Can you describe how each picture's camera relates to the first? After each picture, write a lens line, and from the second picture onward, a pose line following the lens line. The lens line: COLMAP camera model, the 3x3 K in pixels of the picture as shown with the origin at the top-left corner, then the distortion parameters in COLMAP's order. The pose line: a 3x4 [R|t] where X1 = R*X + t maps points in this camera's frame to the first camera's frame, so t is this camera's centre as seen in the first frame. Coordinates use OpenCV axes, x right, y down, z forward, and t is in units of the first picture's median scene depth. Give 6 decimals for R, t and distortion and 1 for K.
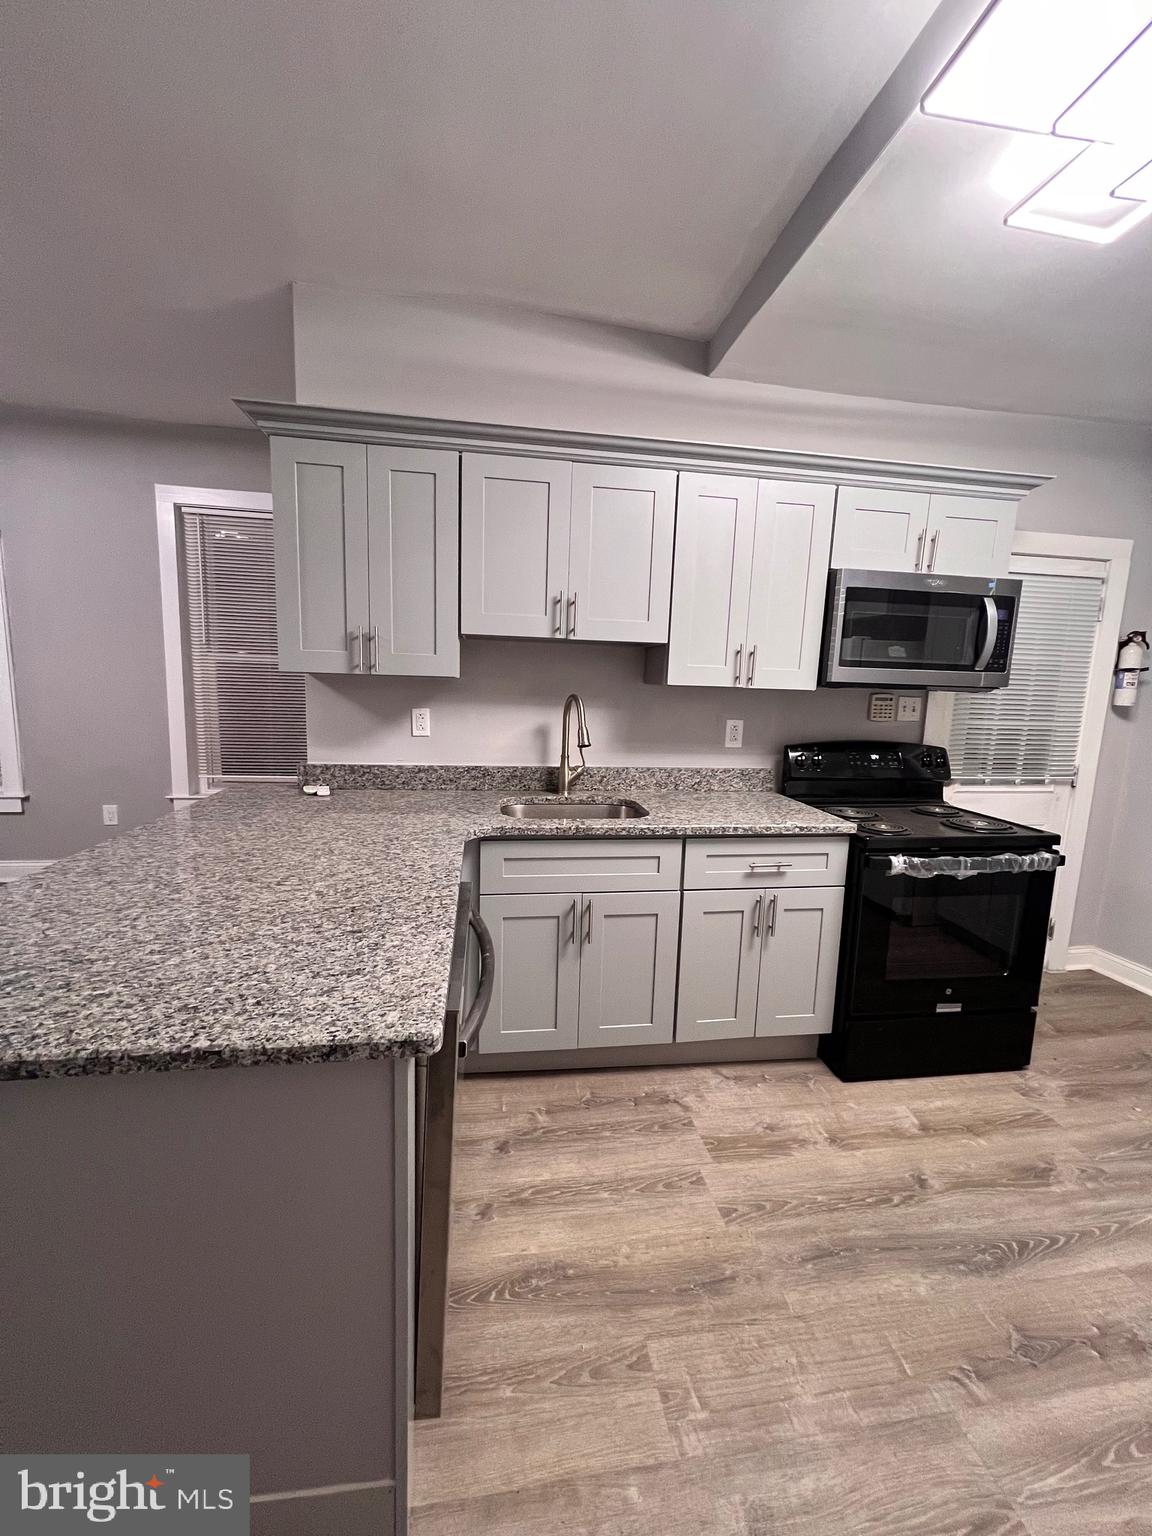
lens RADIAL K [[611.6, 0, 574.0], [0, 611.6, 768.5], [0, 0, 1]] dist [-0.001671, 0.000569]
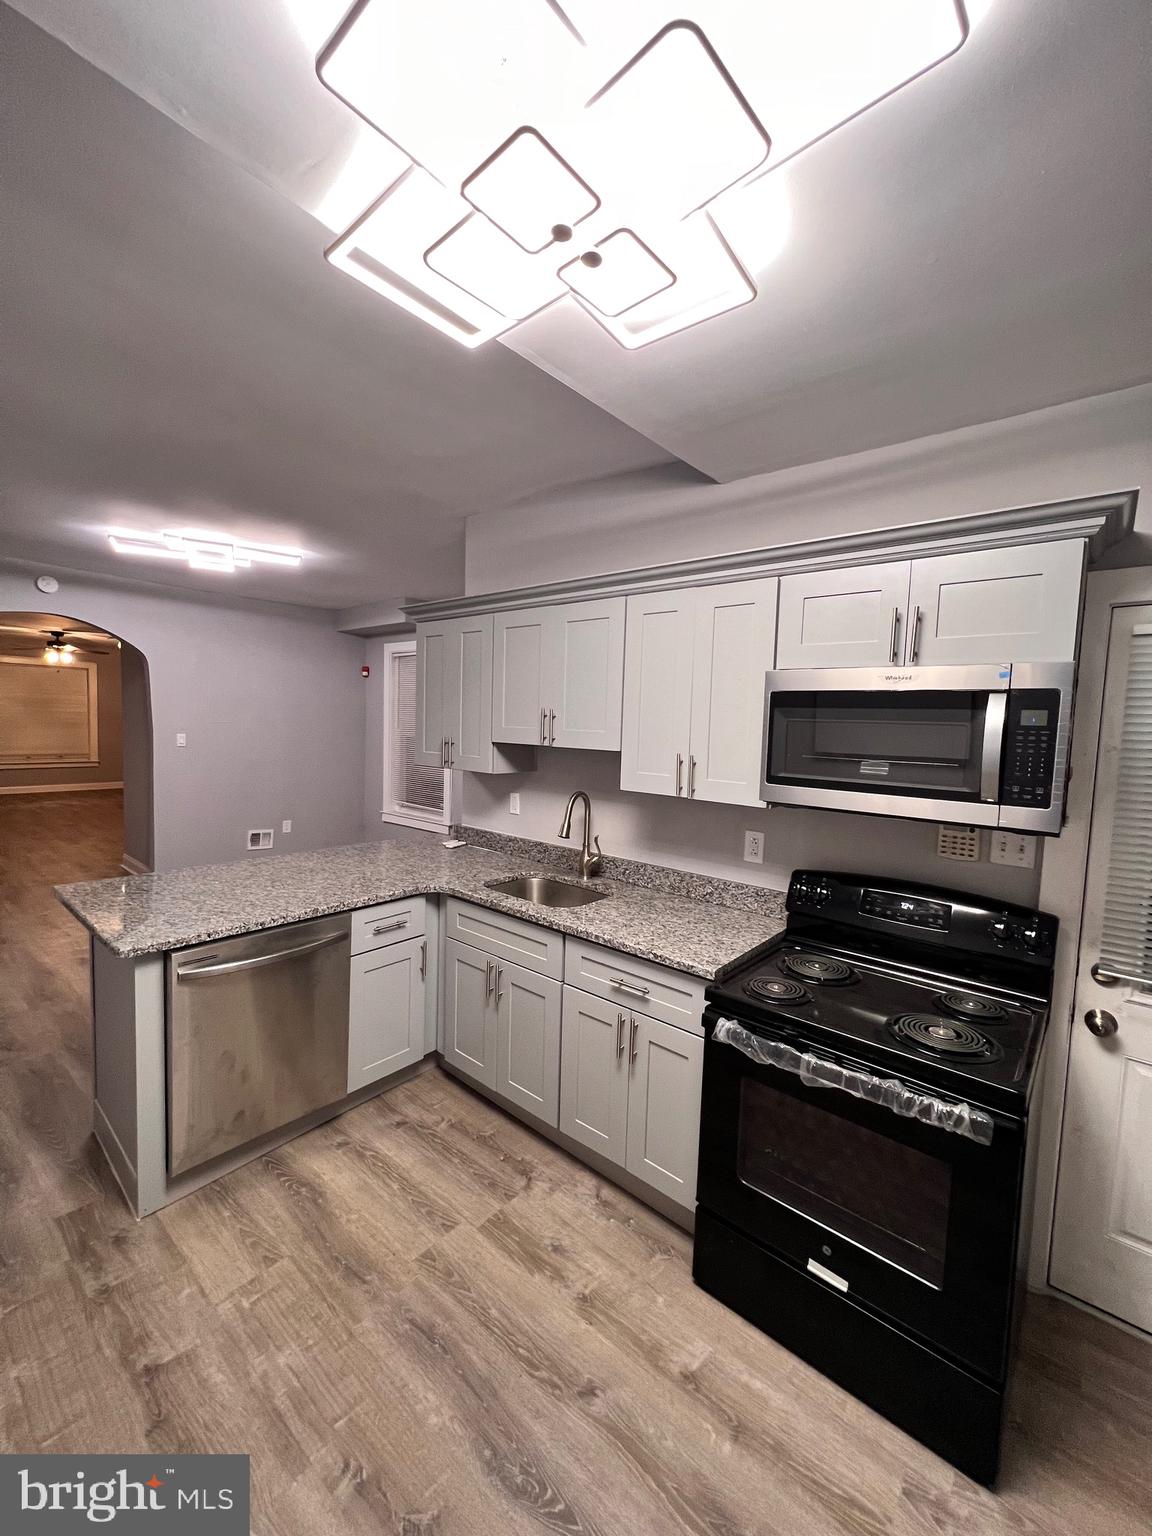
lens RADIAL K [[611.6, 0, 575.3], [0, 611.6, 767.6], [0, 0, 1]] dist [-0.001671, 0.000569]
pose [[0.658592, 0.045776, -0.751107, 0.944743], [-0.121941, 0.991448, -0.046497, -0.122890], [0.742554, 0.122213, 0.658541, 0.254911]]
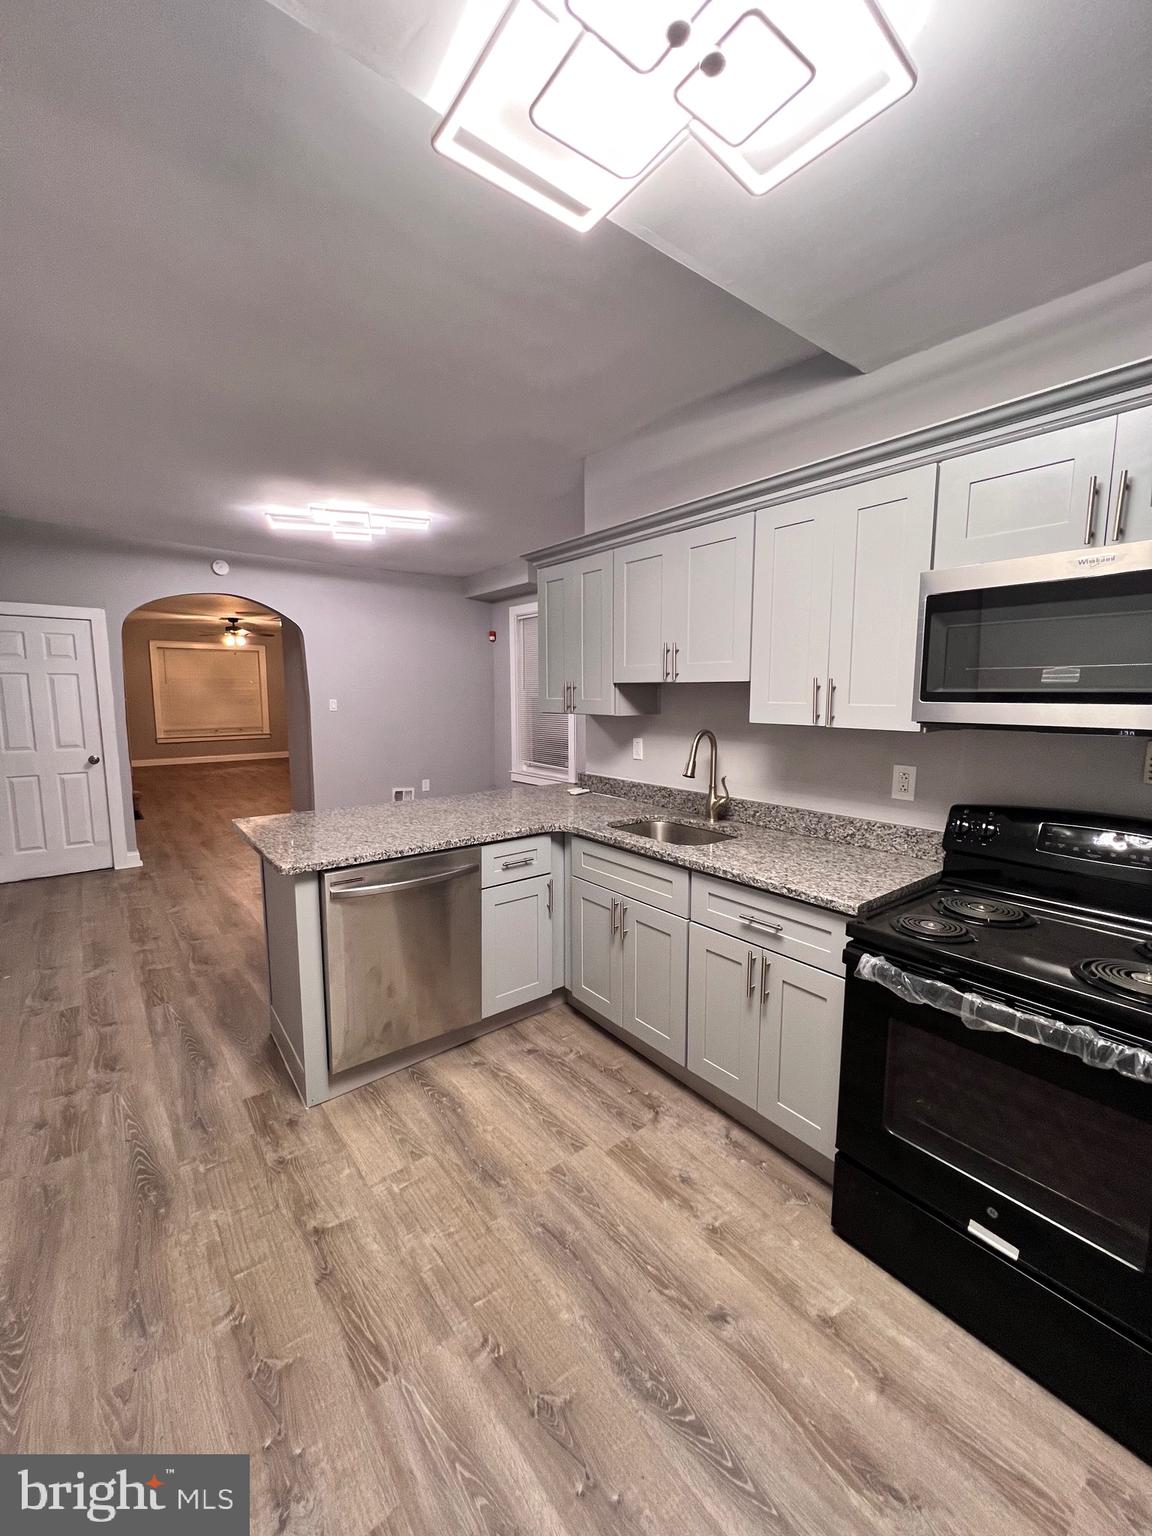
lens RADIAL K [[611.6, 0, 575.6], [0, 611.6, 767.8], [0, 0, 1]] dist [-0.001671, 0.000569]
pose [[0.495228, 0.076436, -0.865394, 0.928415], [-0.110683, 0.993556, 0.024417, -0.060231], [0.861684, 0.083692, 0.500497, 0.280465]]
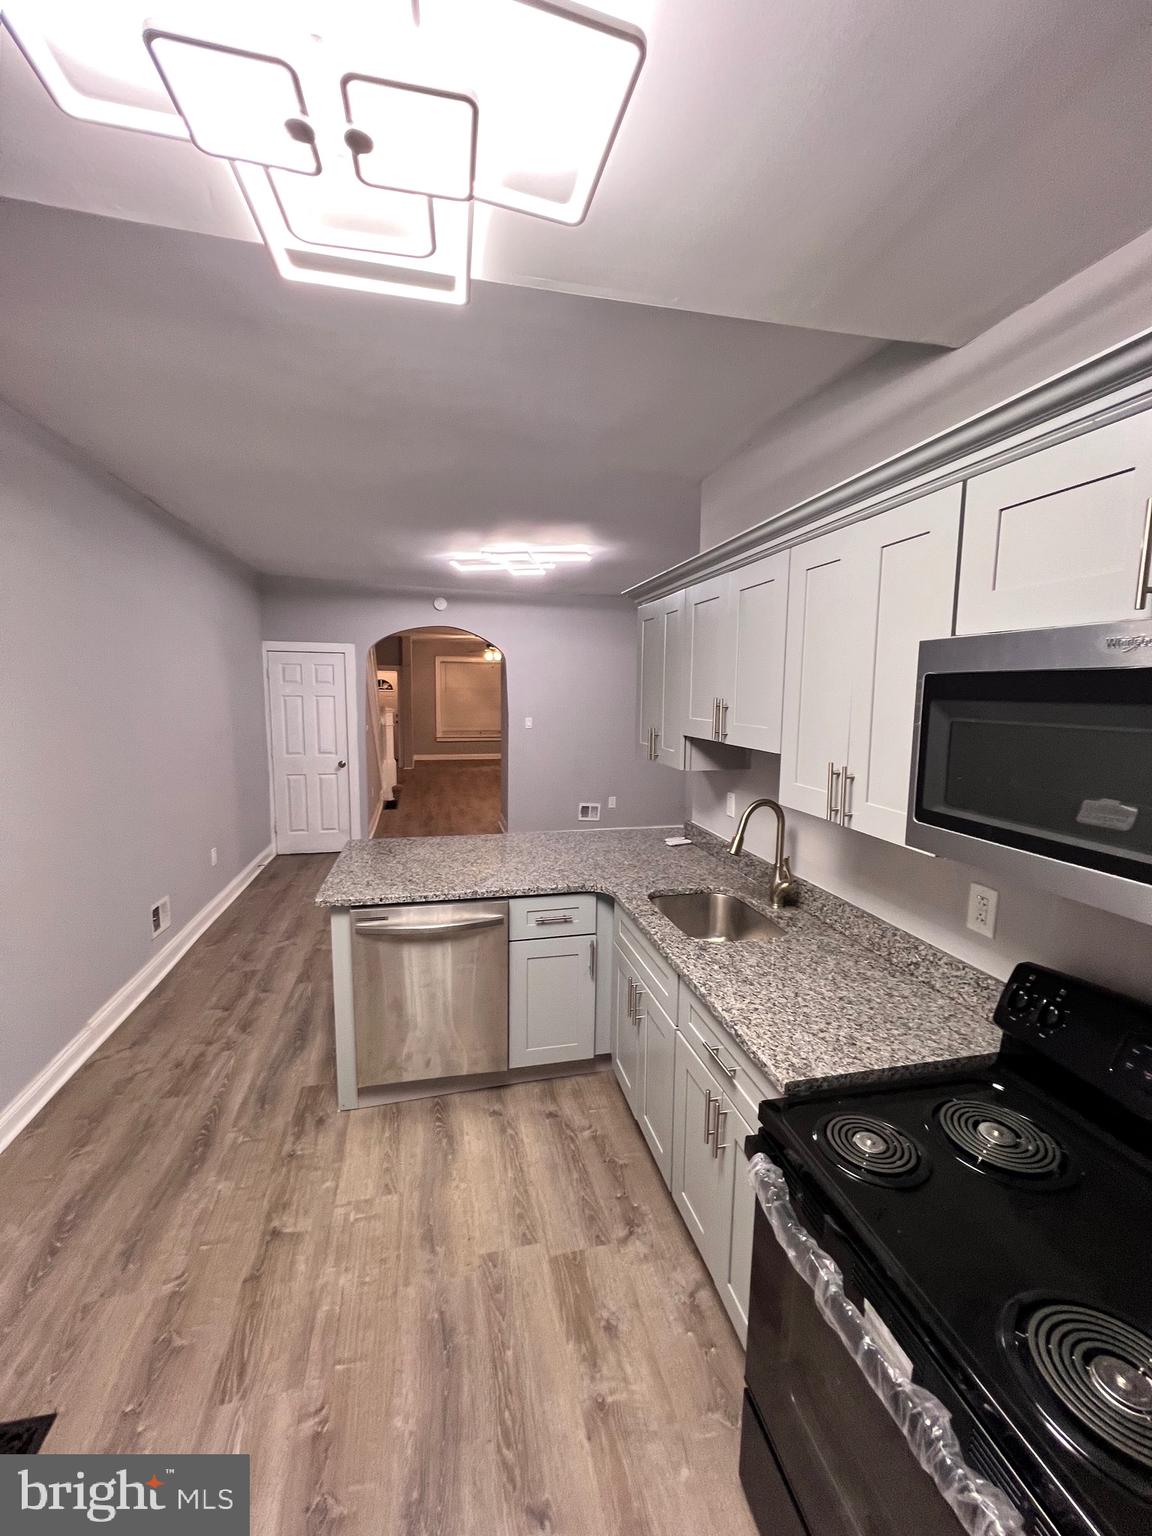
lens RADIAL K [[611.6, 0, 576.0], [0, 611.6, 767.6], [0, 0, 1]] dist [-0.001671, 0.000569]
pose [[0.080252, 0.094047, -0.992328, 0.988167], [-0.153823, 0.984782, 0.080891, -0.221146], [0.984834, 0.146151, 0.093497, 0.687580]]
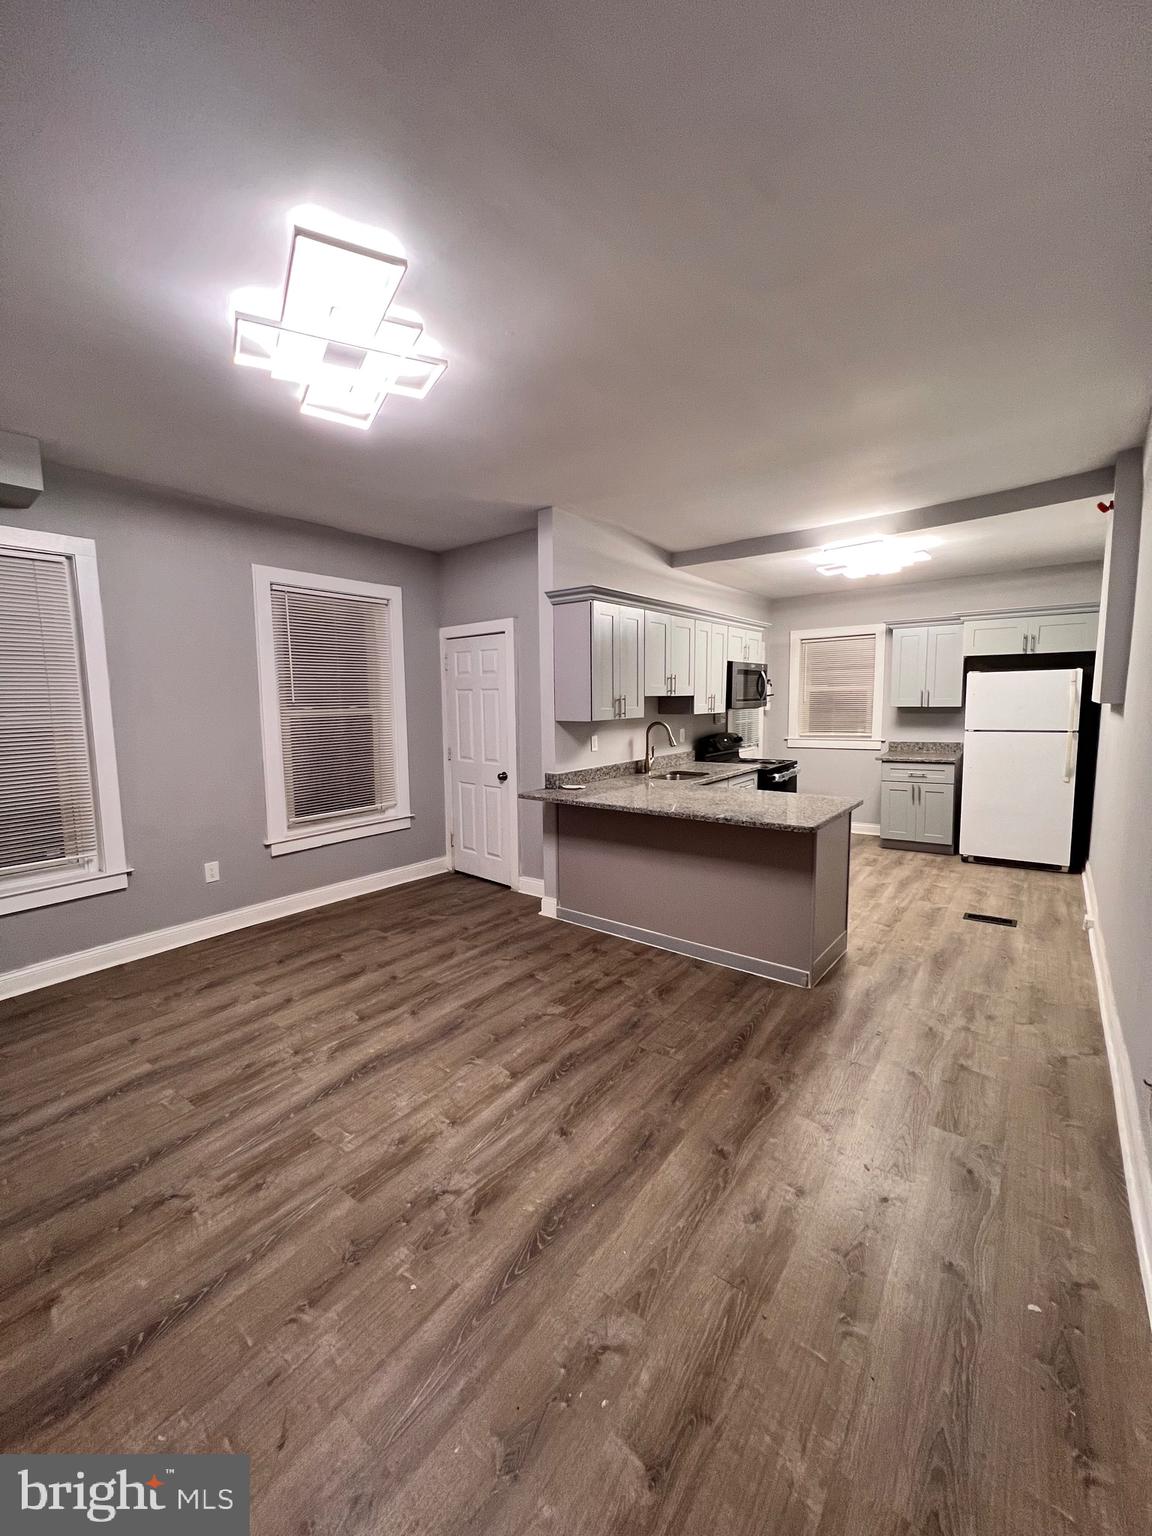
lens RADIAL K [[611.6, 0, 575.1], [0, 611.6, 767.8], [0, 0, 1]] dist [-0.001671, 0.000569]
pose [[0.726423, -0.123200, 0.676115, -1.745925], [0.139021, 0.989804, 0.030995, -0.078646], [-0.673040, 0.071479, 0.736144, -0.321783]]
